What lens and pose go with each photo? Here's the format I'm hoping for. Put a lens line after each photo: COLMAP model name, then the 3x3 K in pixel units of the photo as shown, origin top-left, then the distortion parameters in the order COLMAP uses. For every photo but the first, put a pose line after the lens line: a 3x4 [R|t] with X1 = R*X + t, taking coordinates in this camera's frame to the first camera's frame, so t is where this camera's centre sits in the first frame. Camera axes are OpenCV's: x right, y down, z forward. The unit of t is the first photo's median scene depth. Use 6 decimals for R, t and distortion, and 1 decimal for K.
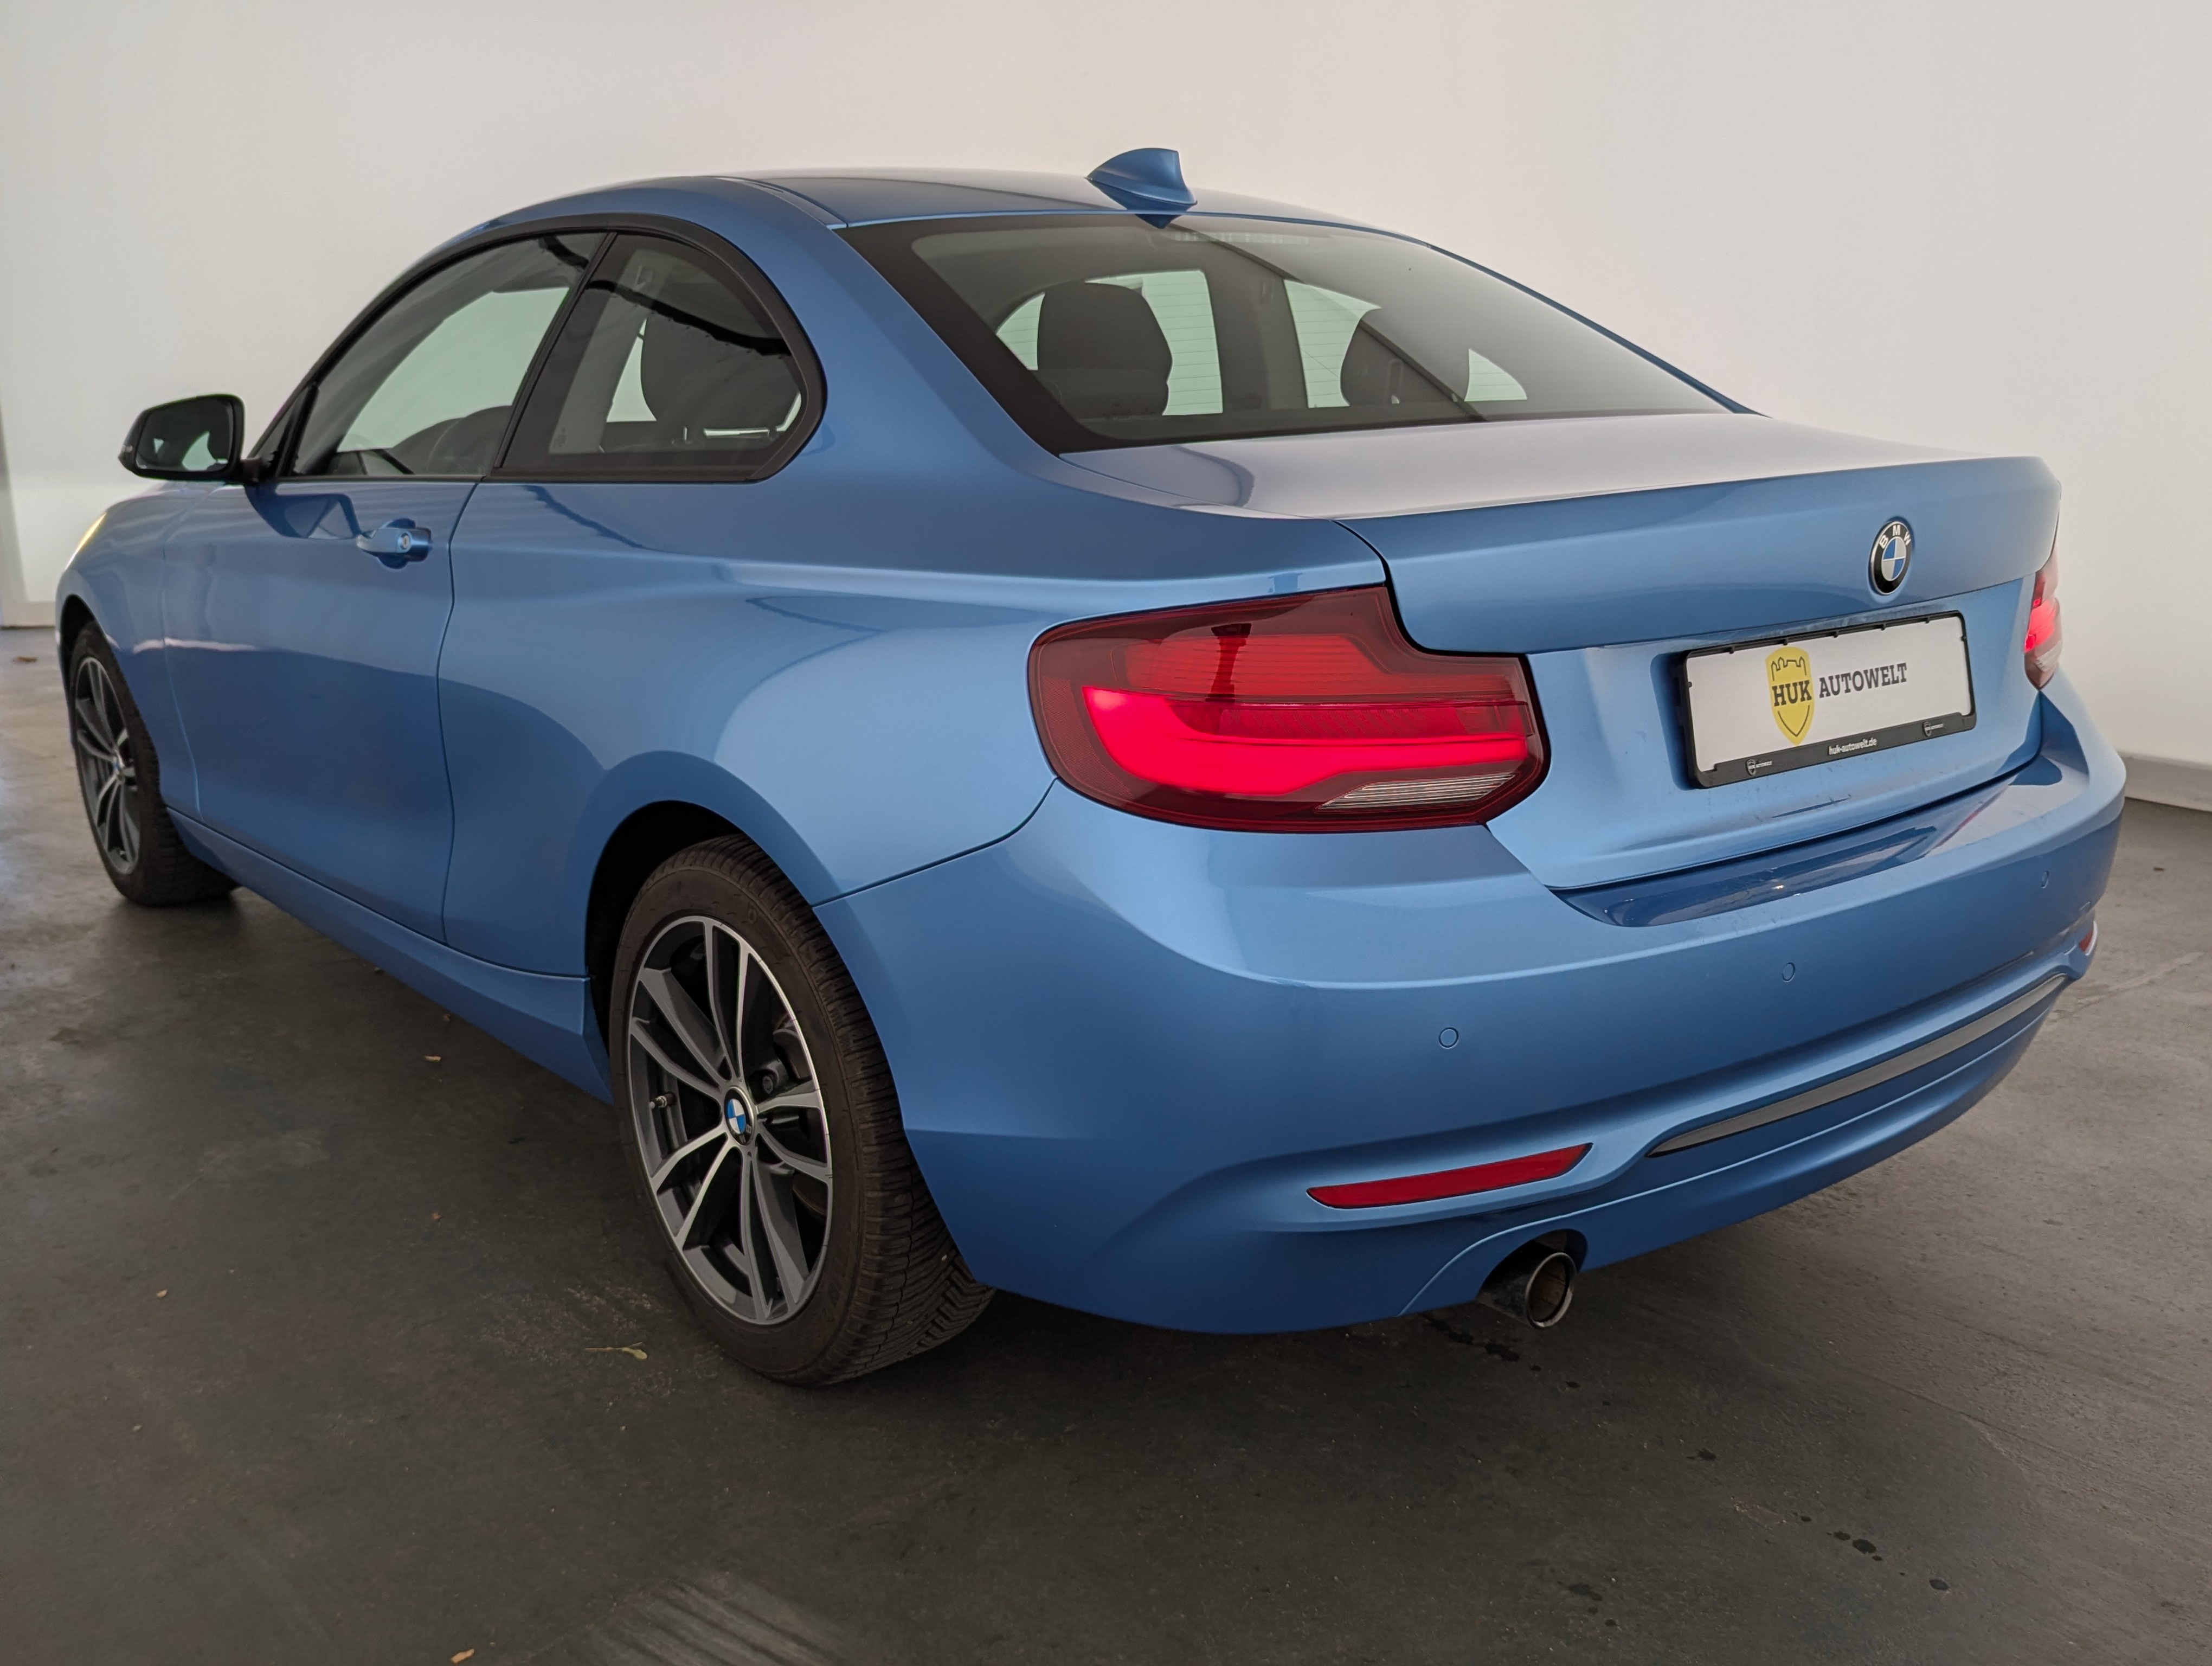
lens RADIAL K [[1990.3, 0, 1118.4], [0, 1990.3, 816.3], [0, 0, 1]] dist [0.049431, -0.020701]
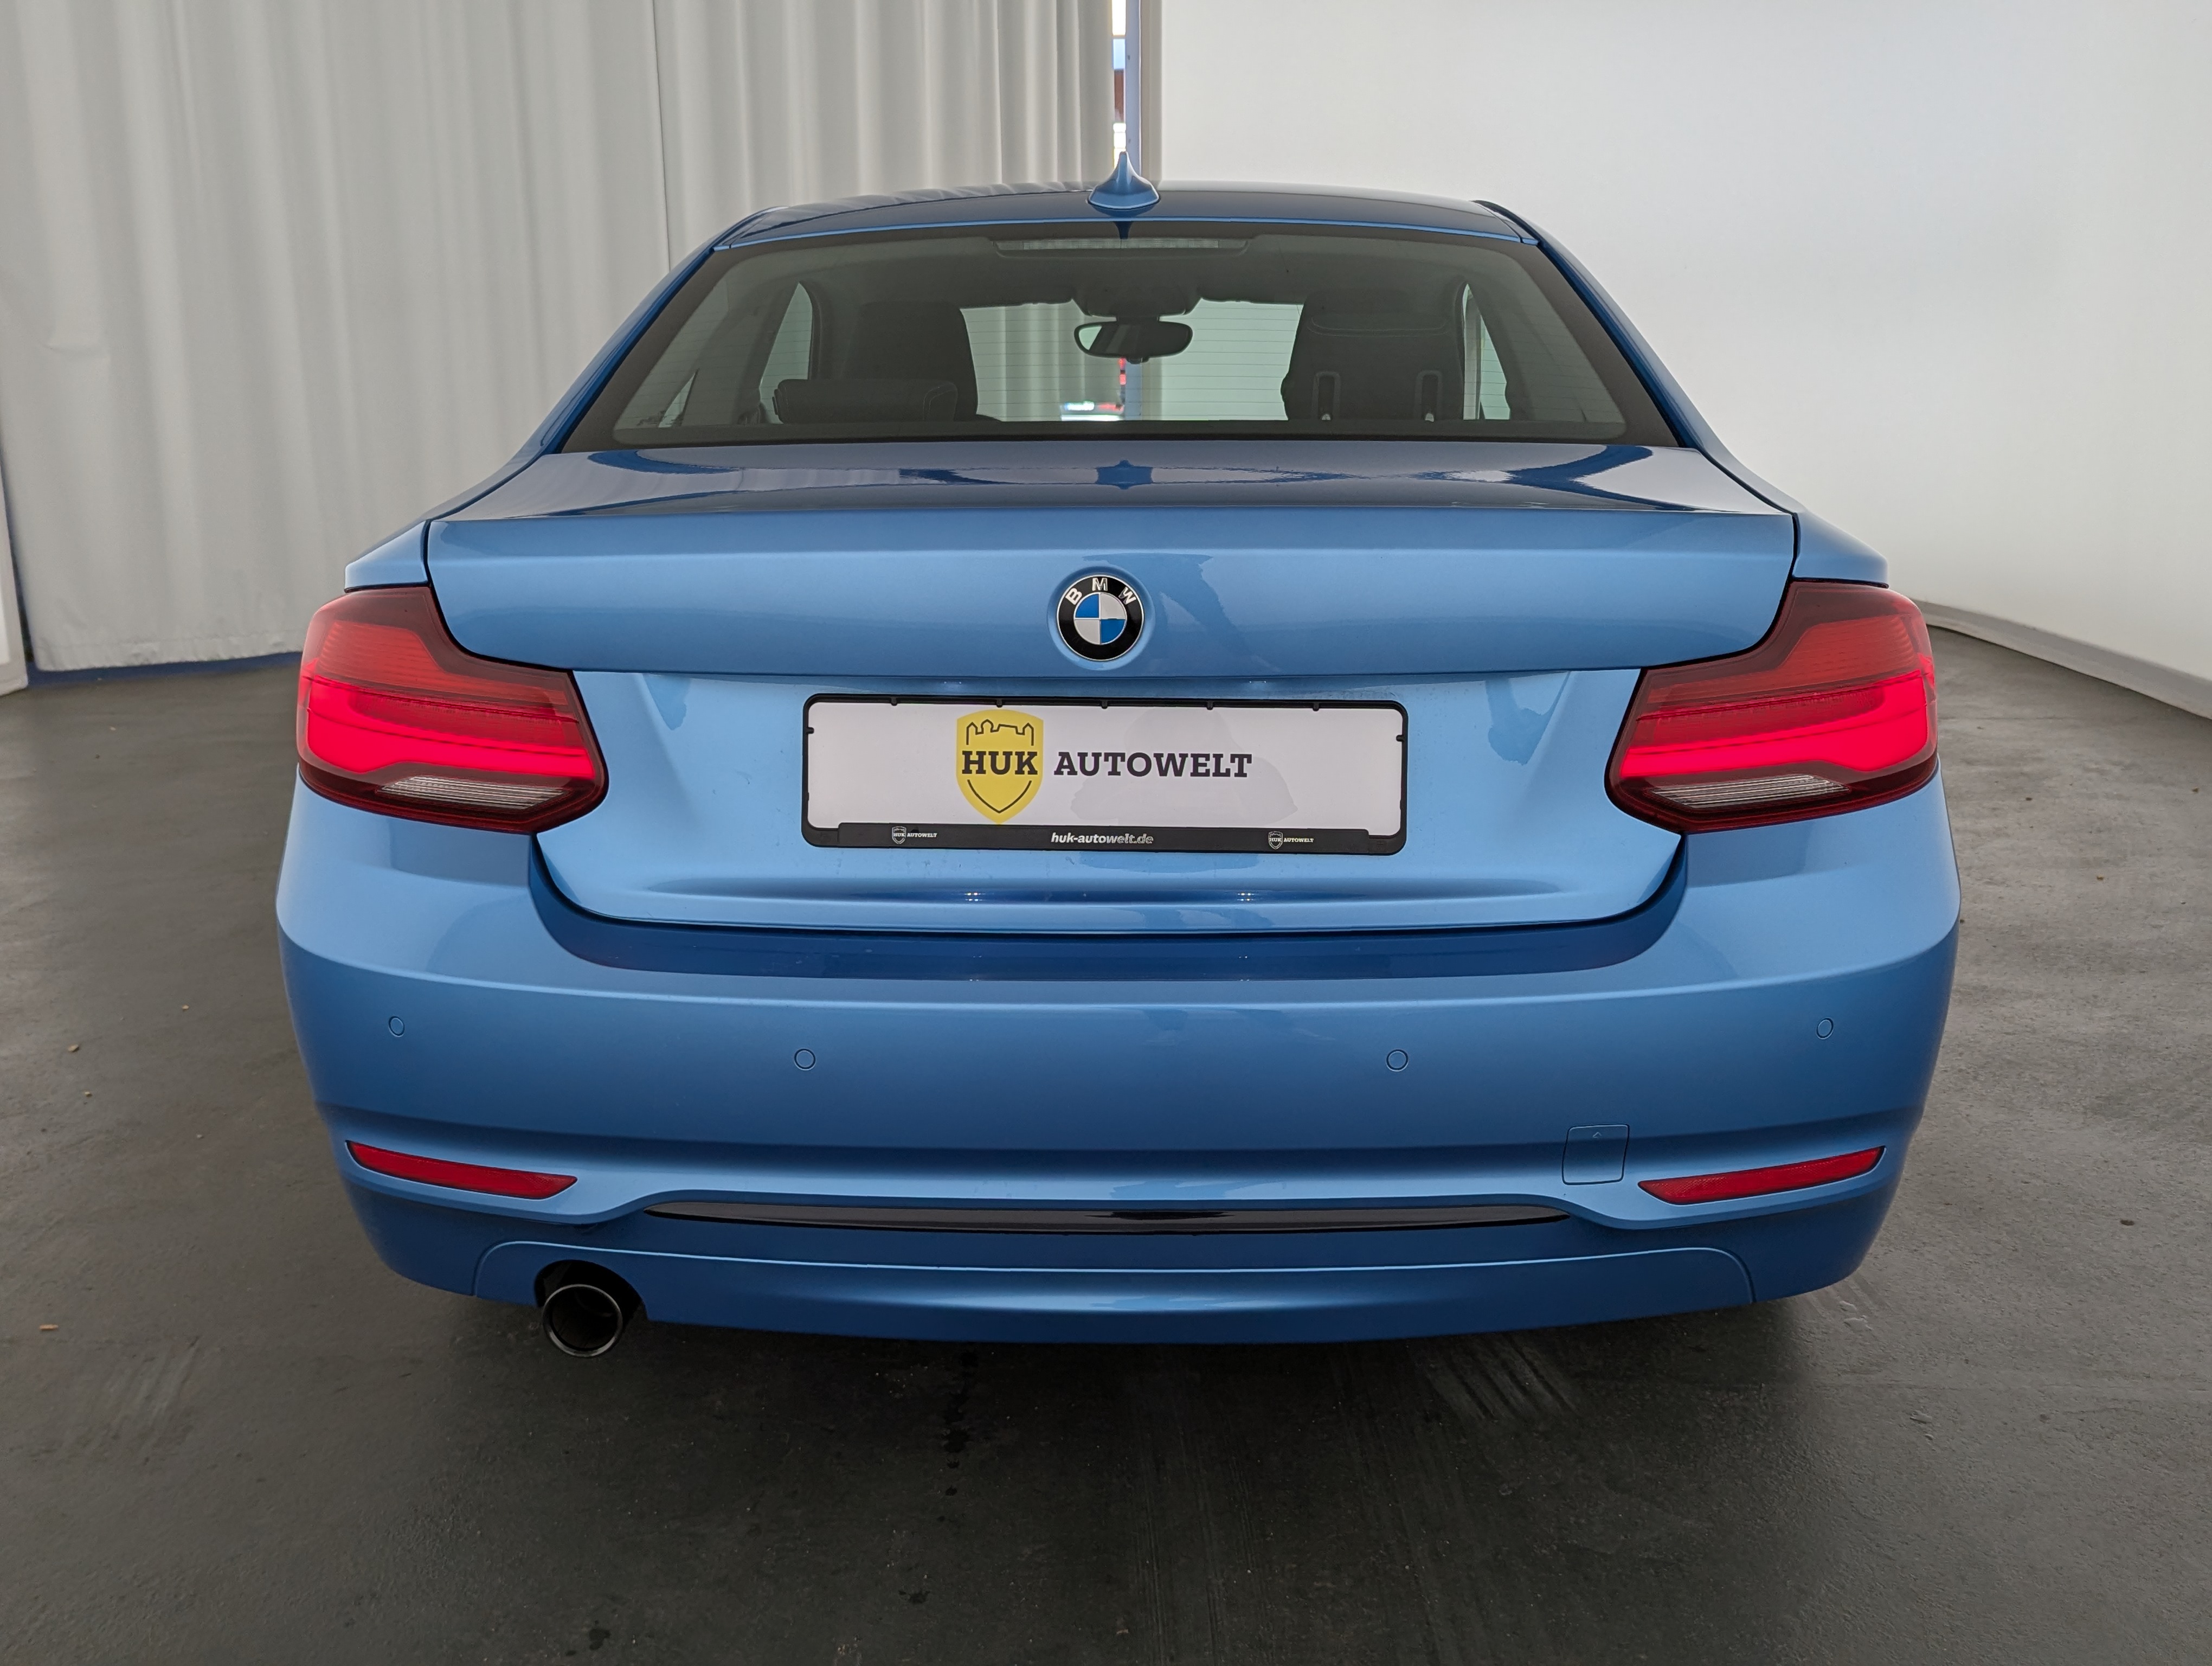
lens RADIAL K [[1990.3, 0, 1117.7], [0, 1990.3, 847.9], [0, 0, 1]] dist [0.049431, -0.020701]
pose [[0.748633, 0.160709, -0.643211, 0.921895], [-0.153408, 0.985837, 0.067764, -0.090224], [0.644992, 0.047943, 0.762684, 0.374350]]
